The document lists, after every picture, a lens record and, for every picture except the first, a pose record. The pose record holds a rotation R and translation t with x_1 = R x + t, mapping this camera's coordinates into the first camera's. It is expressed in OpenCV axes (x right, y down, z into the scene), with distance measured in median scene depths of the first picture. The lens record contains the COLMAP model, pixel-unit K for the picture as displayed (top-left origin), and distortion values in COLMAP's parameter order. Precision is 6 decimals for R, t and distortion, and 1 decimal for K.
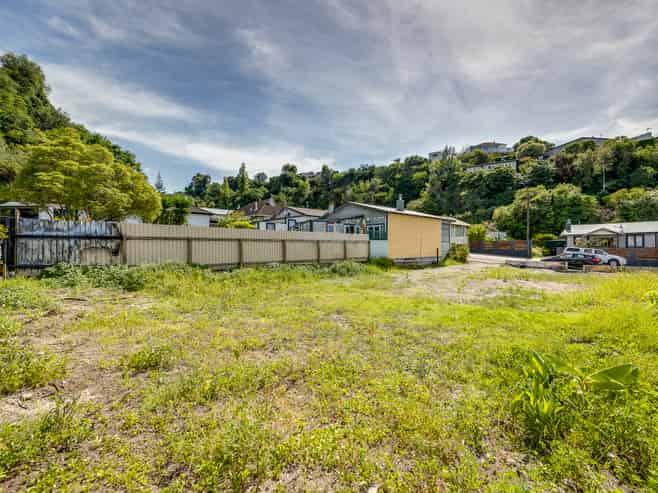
lens RADIAL K [[341.1, 0, 329.6], [0, 341.1, 245.4], [0, 0, 1]] dist [0.003345, -0.000852]
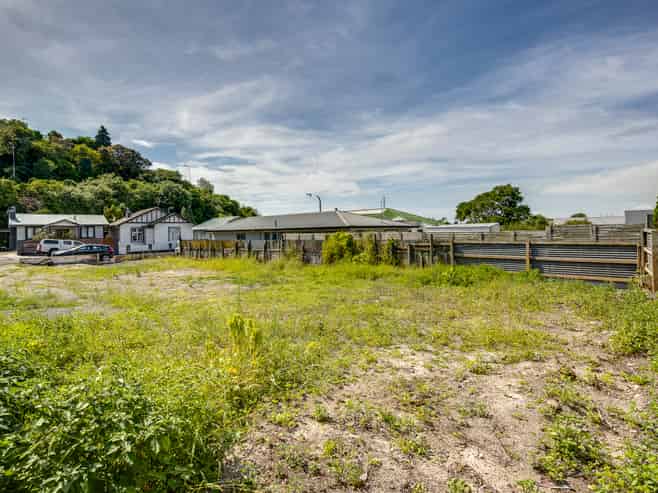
lens RADIAL K [[352.7, 0, 330.1], [0, 352.7, 234.6], [0, 0, 1]] dist [0.028258, 0.001205]
pose [[-0.193959, -0.004953, 0.980997, -0.316459], [0.015714, 0.999843, 0.008155, -0.002519], [-0.980884, 0.016997, -0.193851, 0.414894]]
